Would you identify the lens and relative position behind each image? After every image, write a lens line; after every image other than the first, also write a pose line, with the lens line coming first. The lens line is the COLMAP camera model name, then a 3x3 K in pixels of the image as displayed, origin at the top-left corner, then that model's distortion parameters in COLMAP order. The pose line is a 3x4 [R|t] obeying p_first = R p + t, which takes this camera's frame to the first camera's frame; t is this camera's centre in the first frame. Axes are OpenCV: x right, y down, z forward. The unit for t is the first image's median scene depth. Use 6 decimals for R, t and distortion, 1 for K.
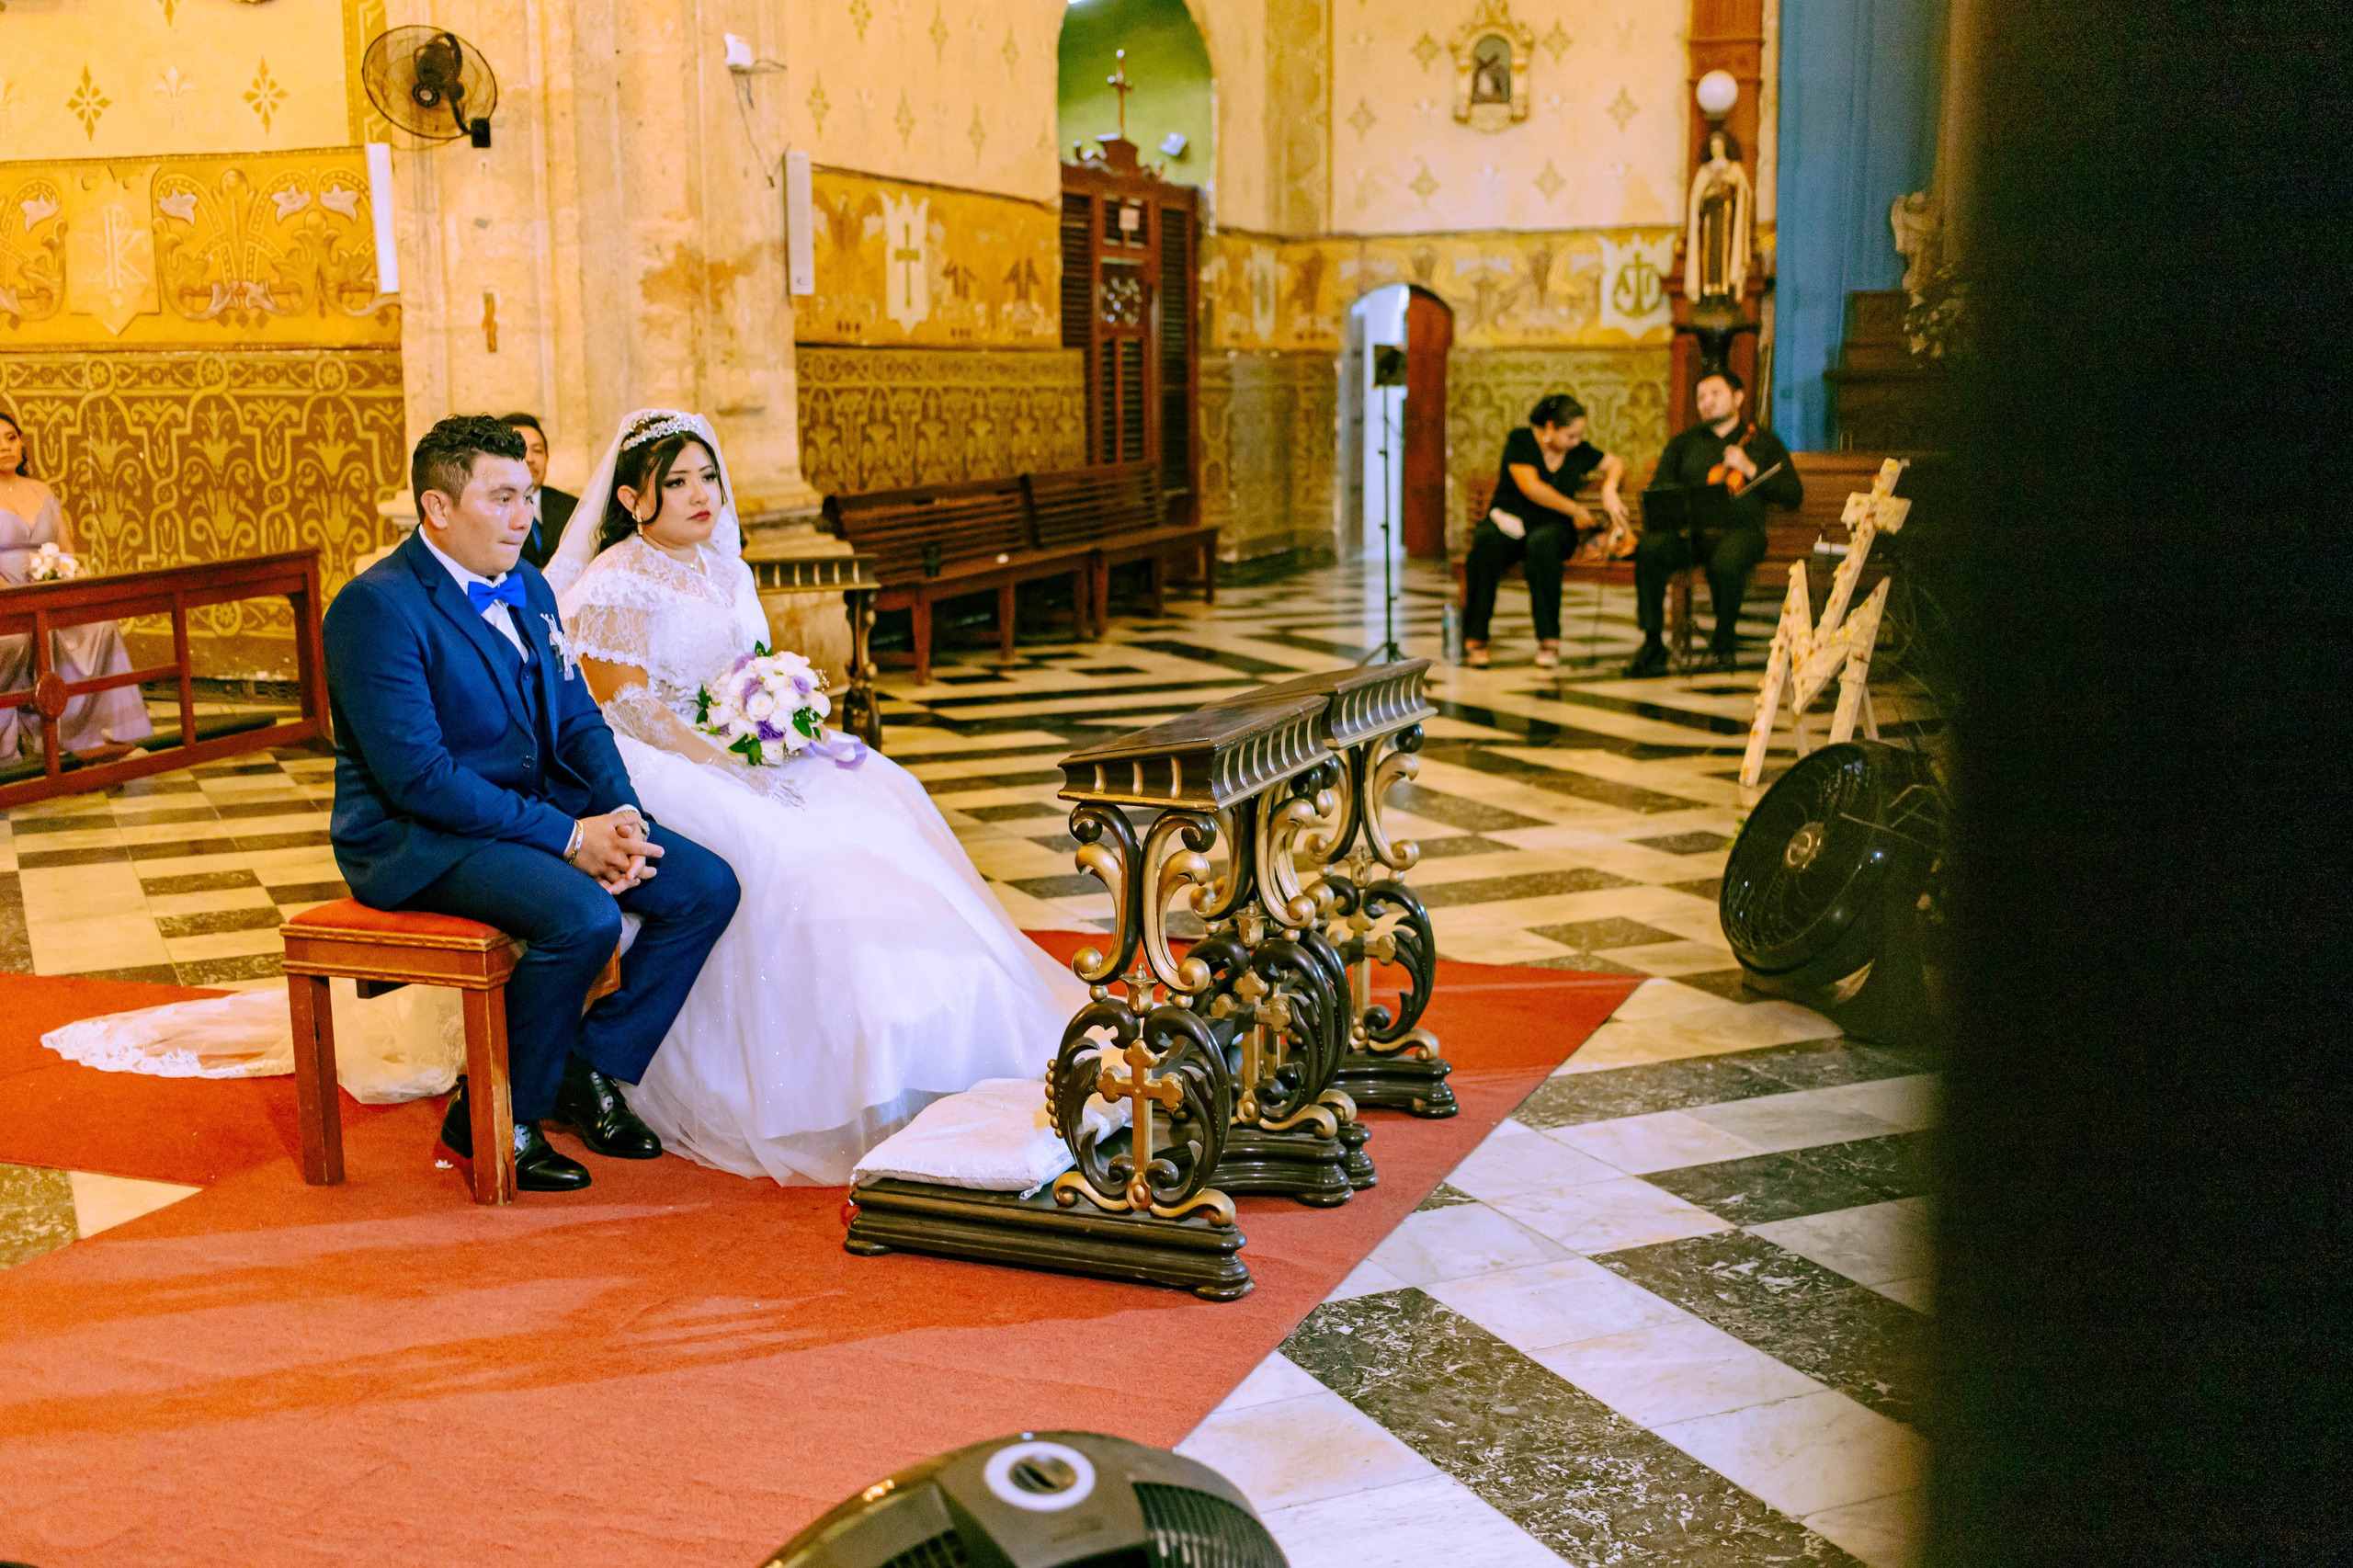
lens RADIAL K [[2636.2, 0, 1179.2], [0, 2636.2, 793.0], [0, 0, 1]] dist [0.006781, -0.020451]
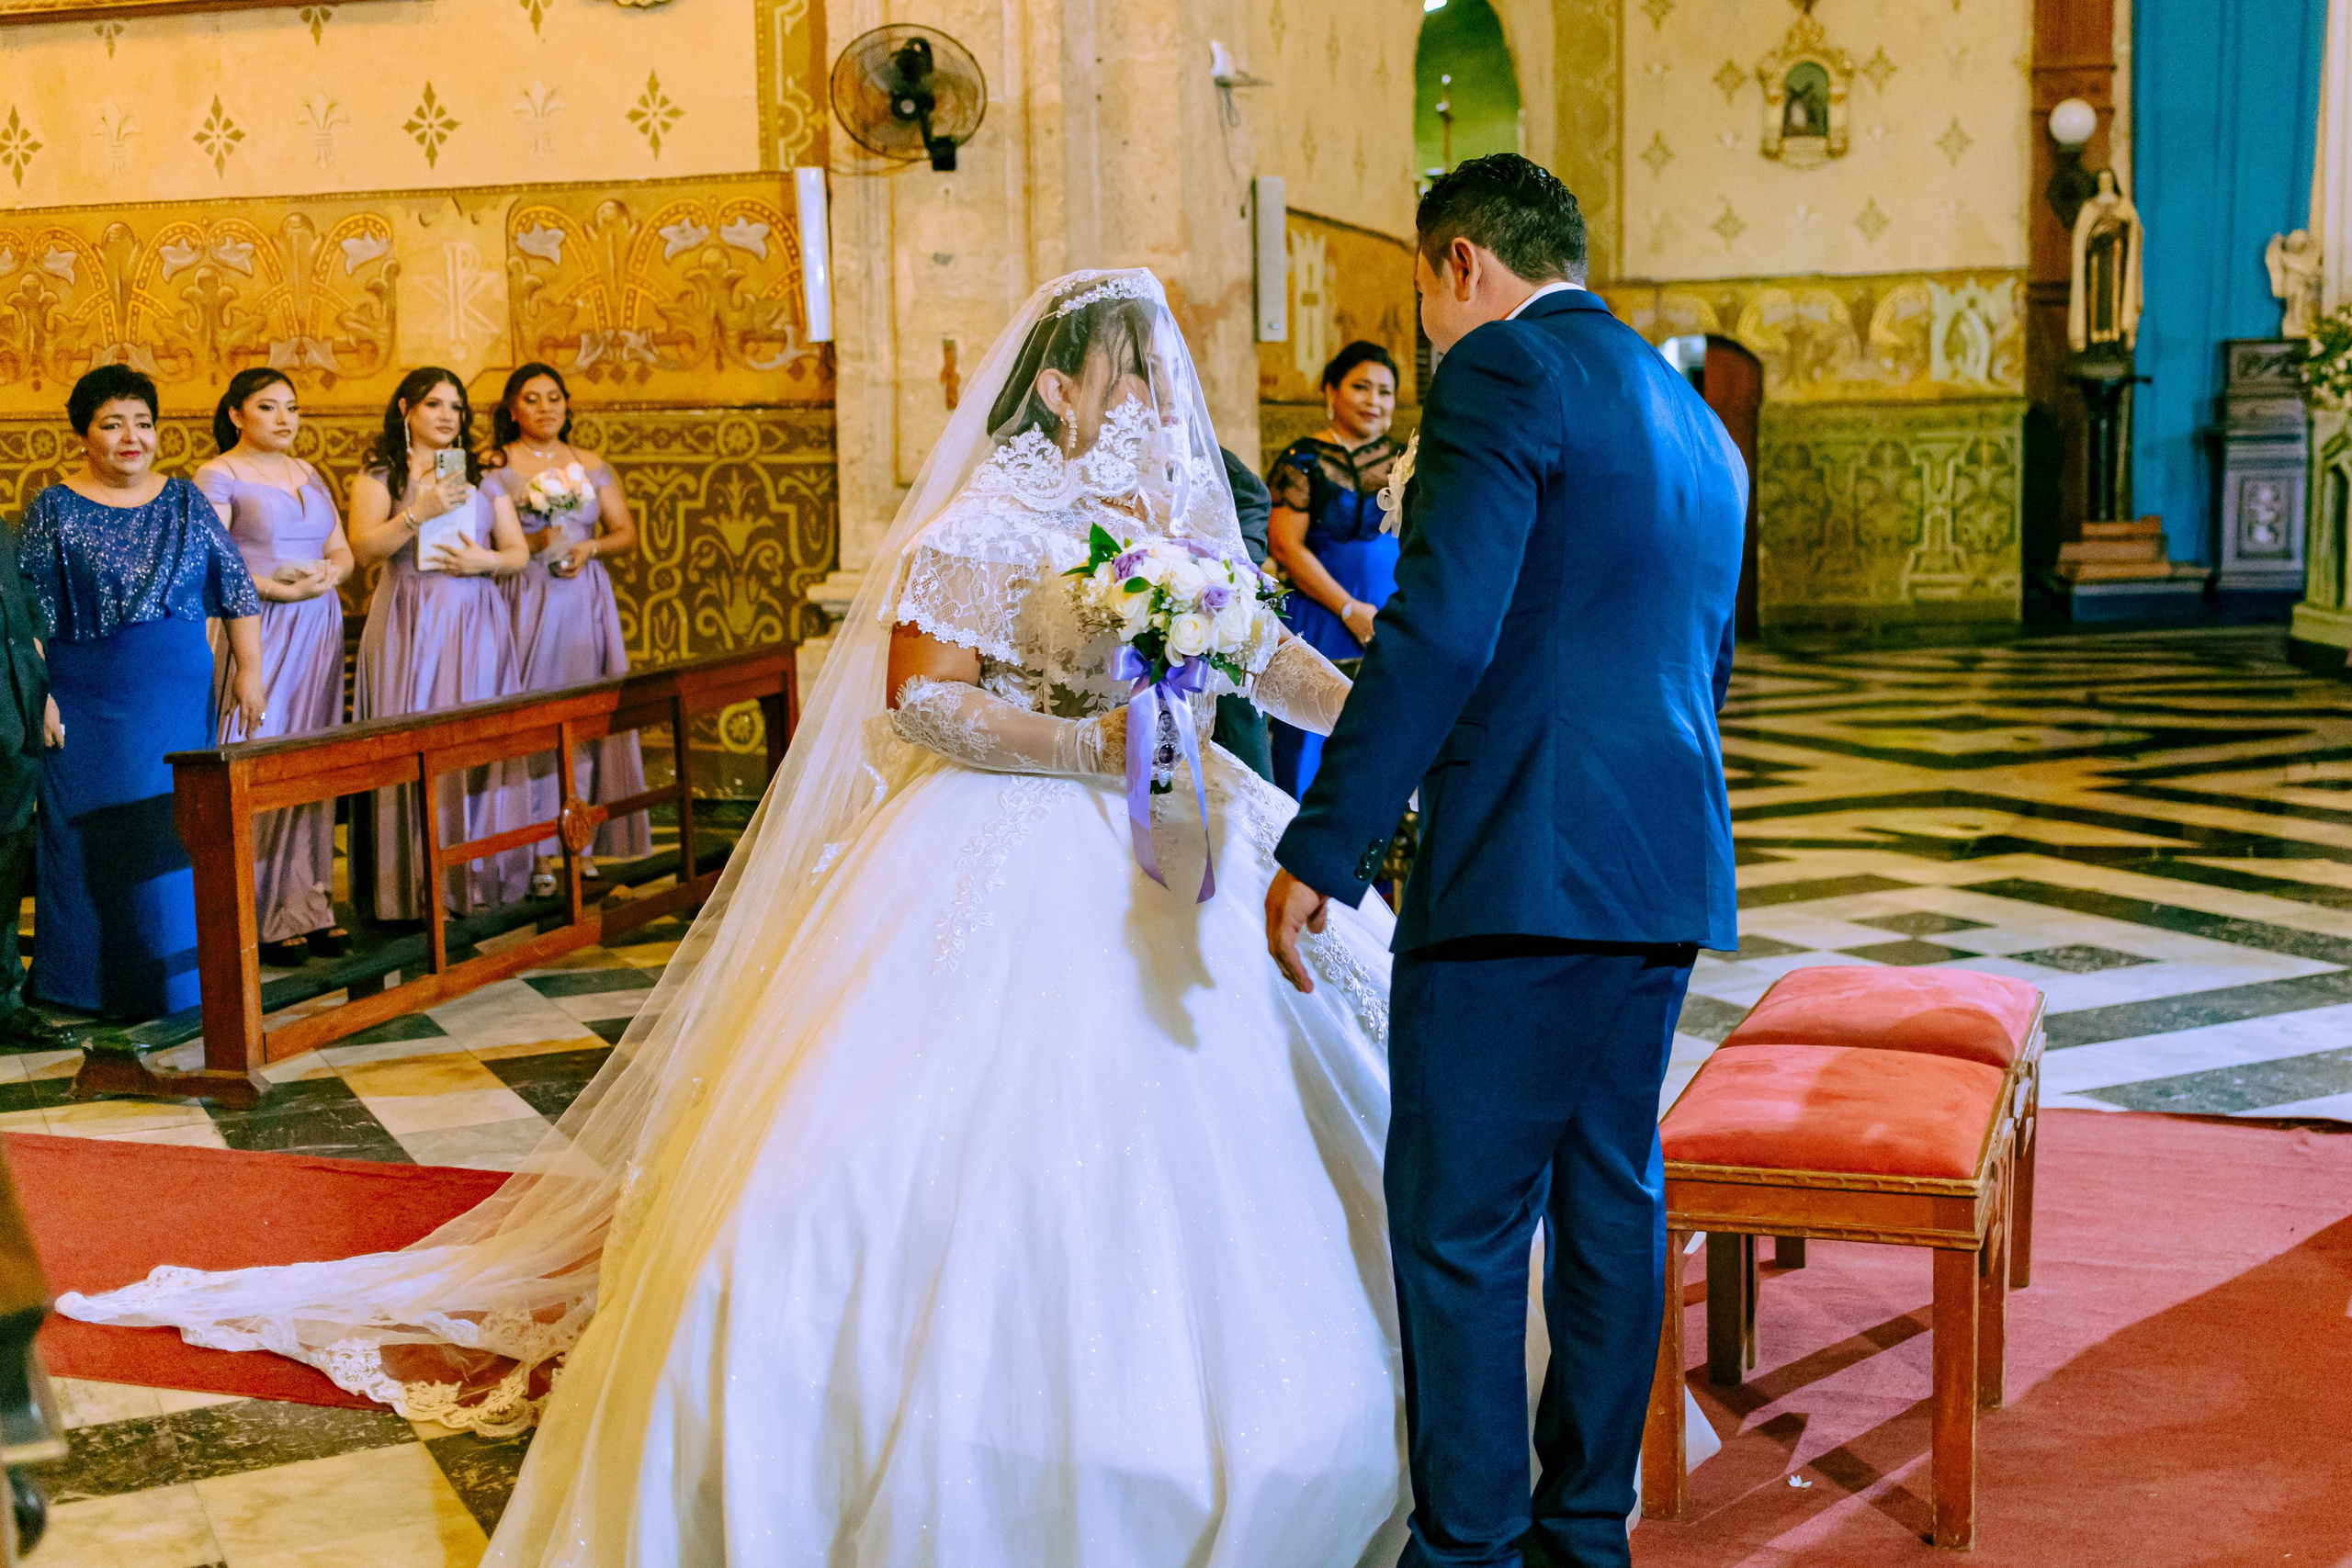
lens RADIAL K [[2796.1, 0, 1247.0], [0, 2796.1, 750.6], [0, 0, 1]] dist [0.007843, -0.043598]
pose [[0.998817, -0.013609, 0.046679, -0.197125], [0.015859, 0.998713, -0.048167, -0.011247], [-0.045964, 0.048850, 0.997748, 0.094207]]
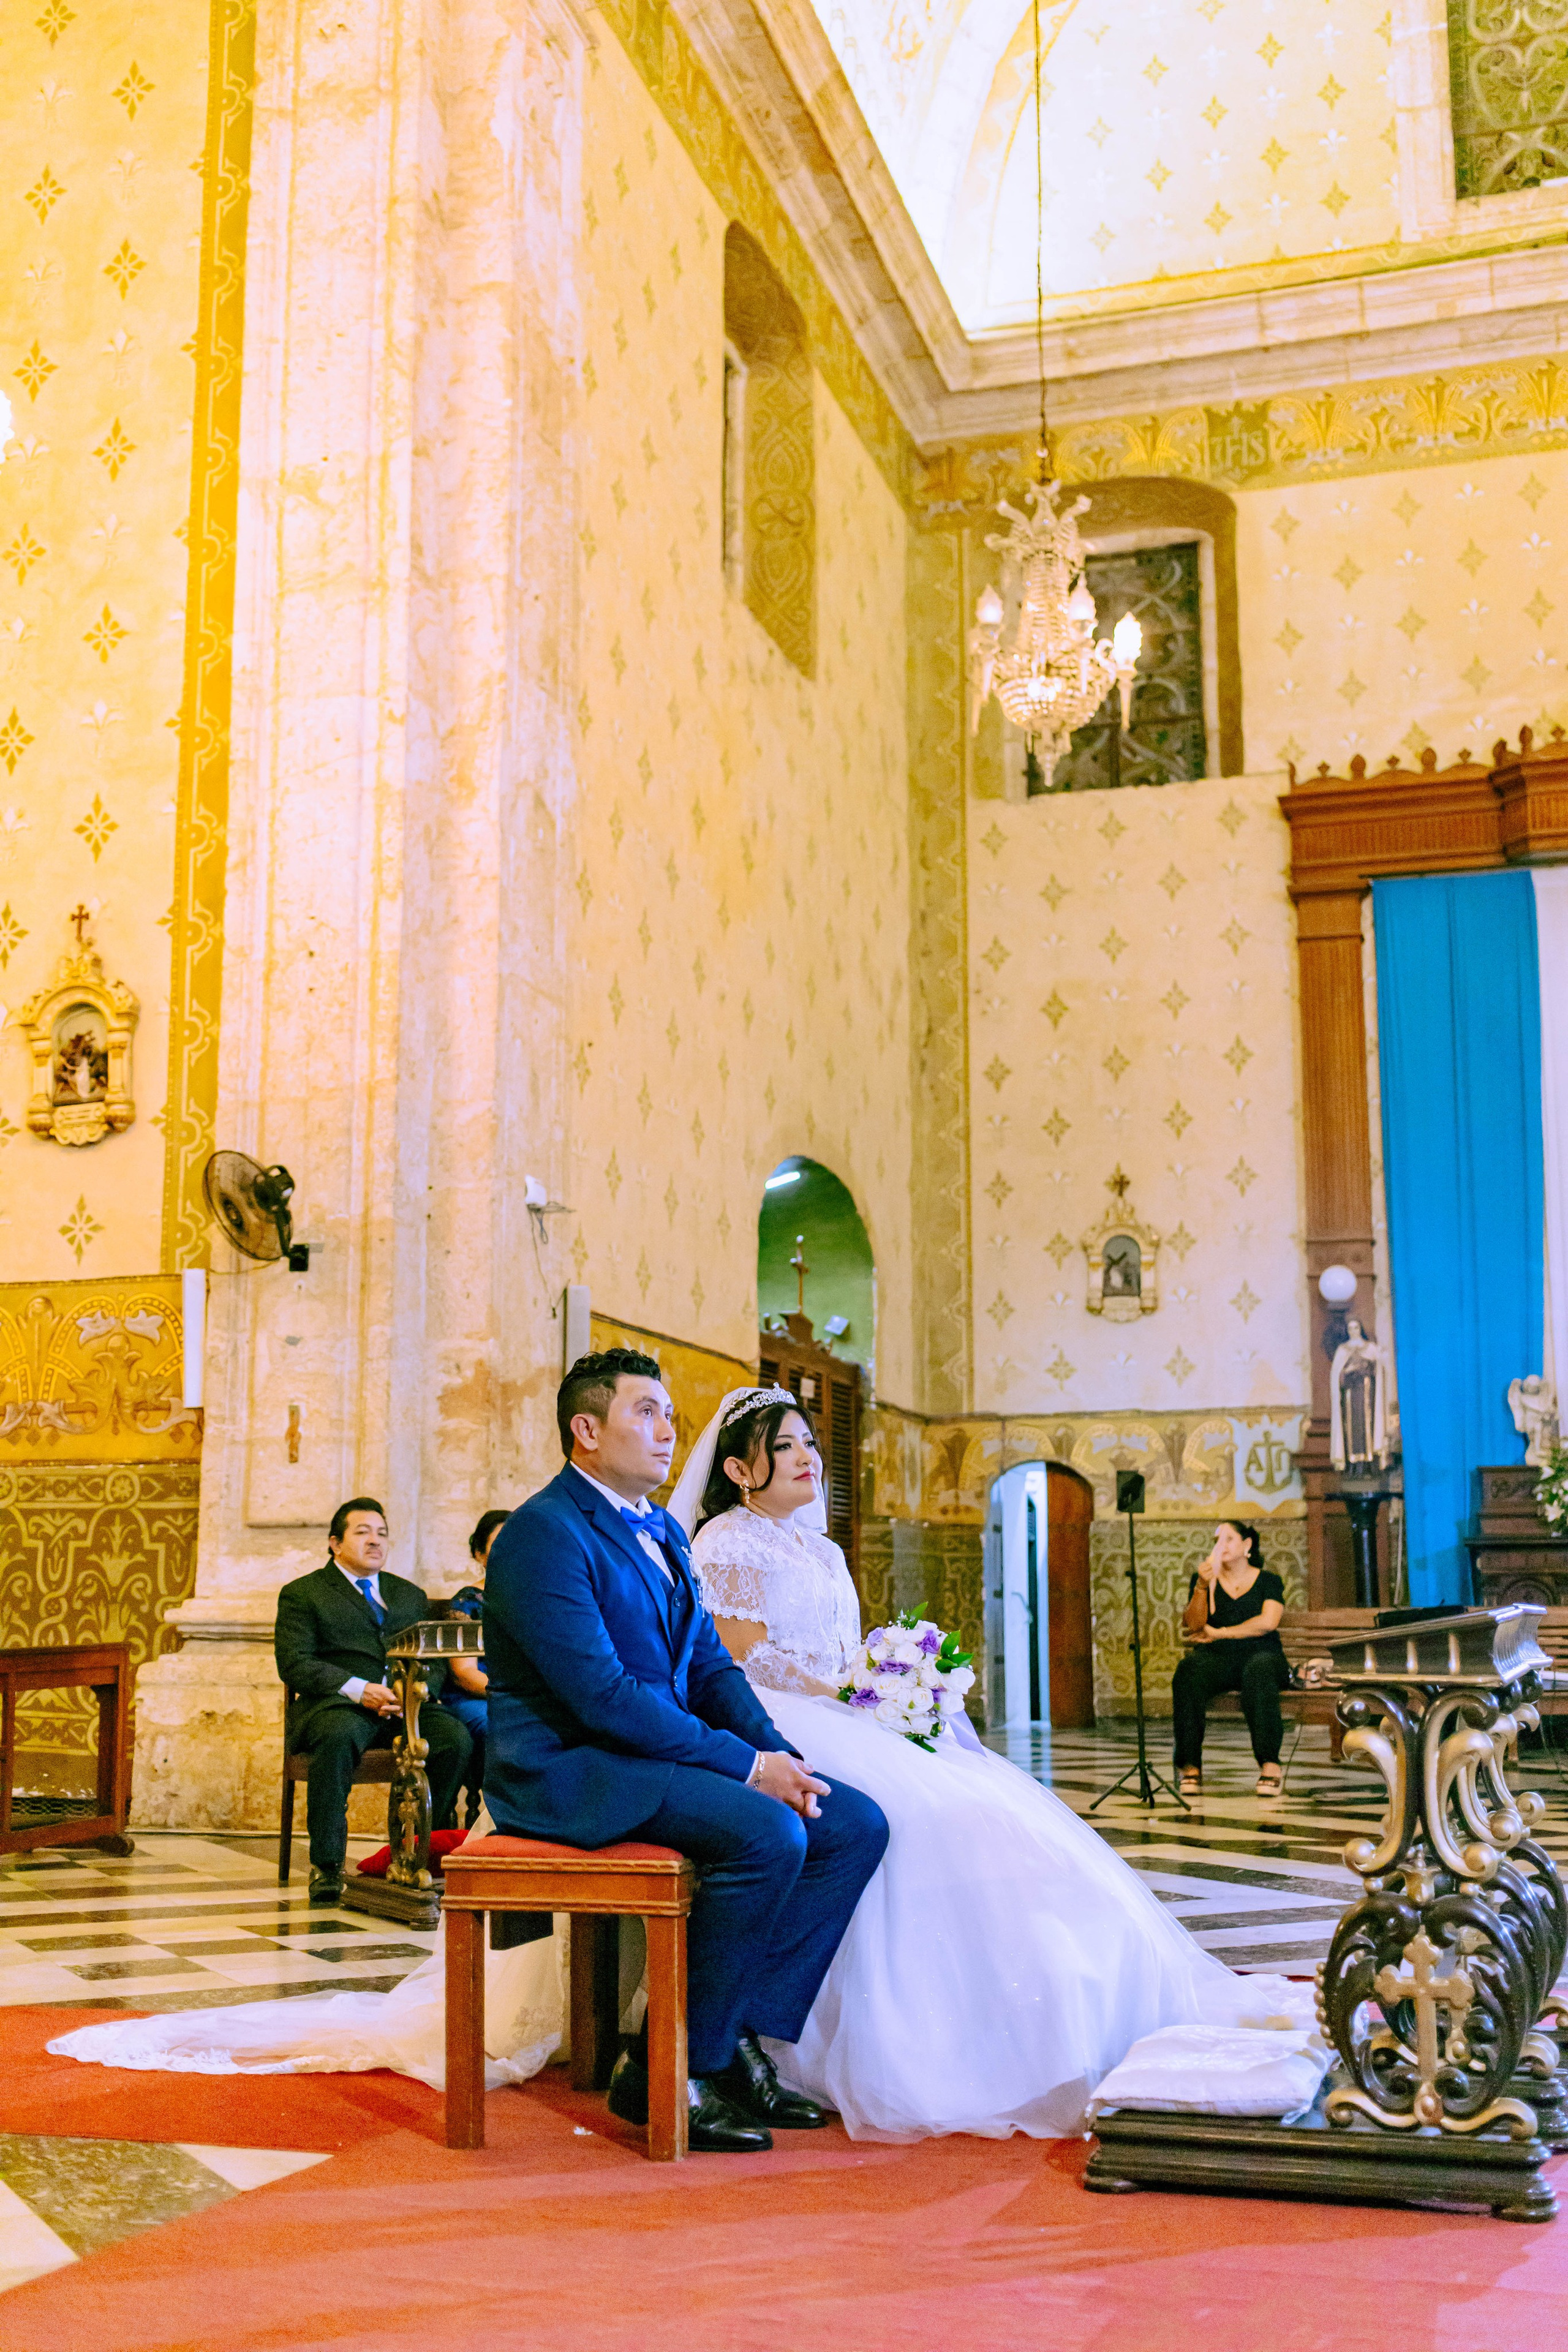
lens RADIAL K [[2540.4, 0, 785.1], [0, 2540.4, 1169.2], [0, 0, 1]] dist [0.011540, -0.036290]
pose [[0.998979, 0.012784, 0.043325, -0.105952], [0.002096, 0.944961, -0.327177, 0.048041], [-0.045123, 0.326934, 0.943969, 0.011543]]
